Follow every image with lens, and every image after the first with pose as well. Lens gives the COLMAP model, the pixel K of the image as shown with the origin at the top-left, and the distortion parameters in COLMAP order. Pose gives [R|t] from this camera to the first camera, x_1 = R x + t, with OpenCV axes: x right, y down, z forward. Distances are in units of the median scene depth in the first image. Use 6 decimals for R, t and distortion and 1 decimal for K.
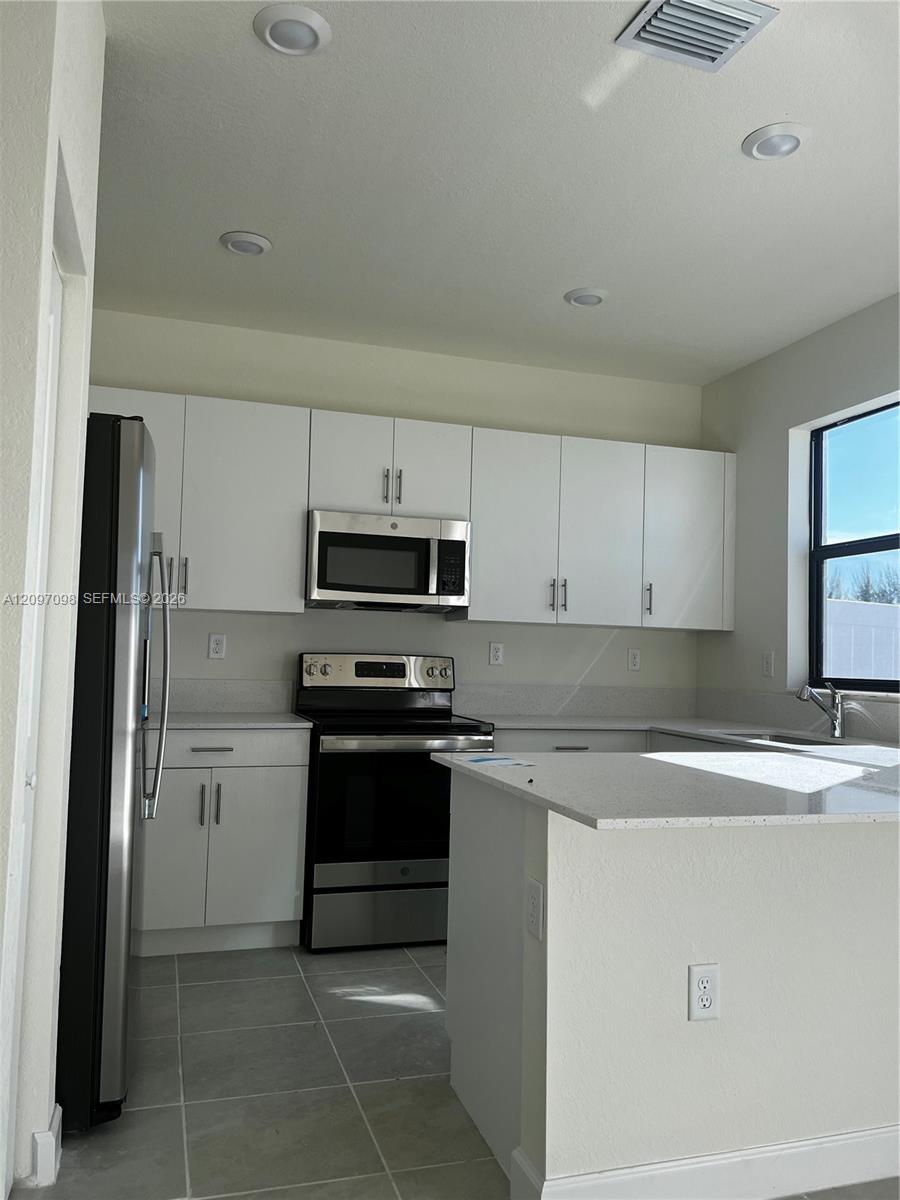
lens RADIAL K [[911.0, 0, 450.0], [0, 911.0, 600.0], [0, 0, 1]] dist [-0.002172, -0.005782]
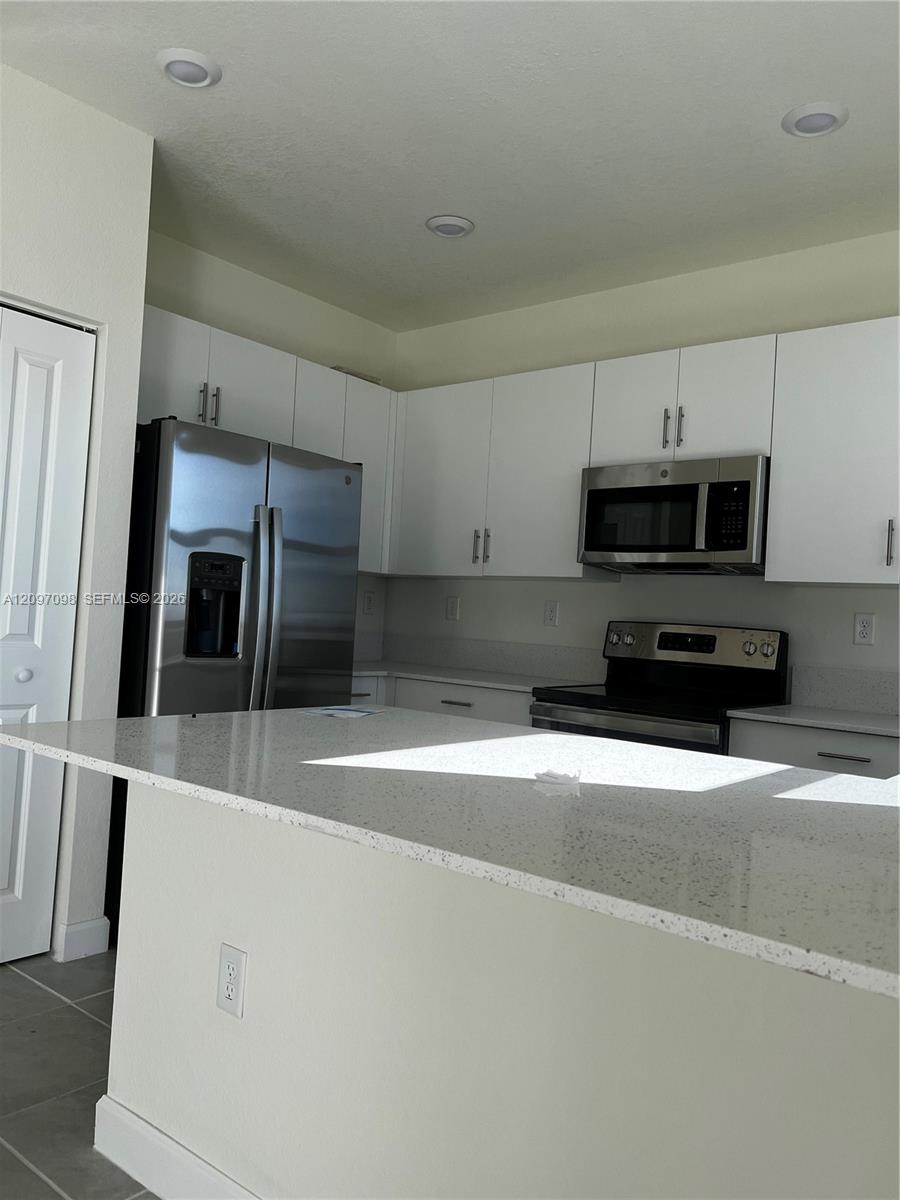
lens RADIAL K [[911.0, 0, 450.0], [0, 911.0, 600.0], [0, 0, 1]] dist [-0.002172, -0.005782]
pose [[0.547695, -0.016849, -0.836508, 0.543471], [0.011139, 0.999855, -0.012846, 0.046842], [0.836604, -0.002282, 0.547804, 0.352617]]
